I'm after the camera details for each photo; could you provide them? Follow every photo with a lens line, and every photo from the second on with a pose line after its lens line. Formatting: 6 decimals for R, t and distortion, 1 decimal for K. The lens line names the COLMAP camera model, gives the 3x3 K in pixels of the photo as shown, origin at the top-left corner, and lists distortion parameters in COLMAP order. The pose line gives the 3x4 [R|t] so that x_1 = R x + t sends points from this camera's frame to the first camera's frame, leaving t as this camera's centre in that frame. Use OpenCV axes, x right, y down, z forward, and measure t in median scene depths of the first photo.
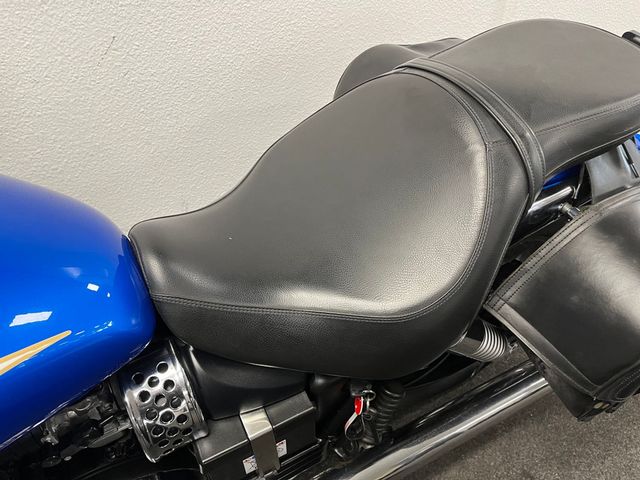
lens RADIAL K [[487.4, 0, 320.0], [0, 487.4, 240.0], [0, 0, 1]] dist [0.080942, -0.108391]
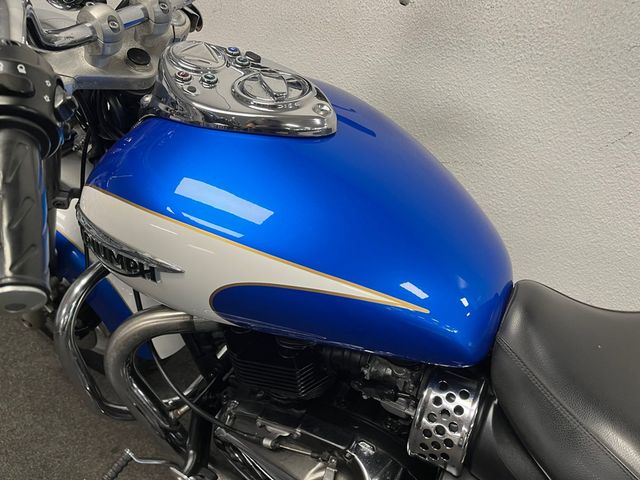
lens RADIAL K [[487.4, 0, 320.0], [0, 487.4, 240.0], [0, 0, 1]] dist [0.080942, -0.108391]
pose [[0.535020, 0.500495, -0.680631, 0.085746], [-0.584425, 0.801026, 0.129631, 0.023971], [0.610083, 0.328422, 0.721067, -0.112796]]
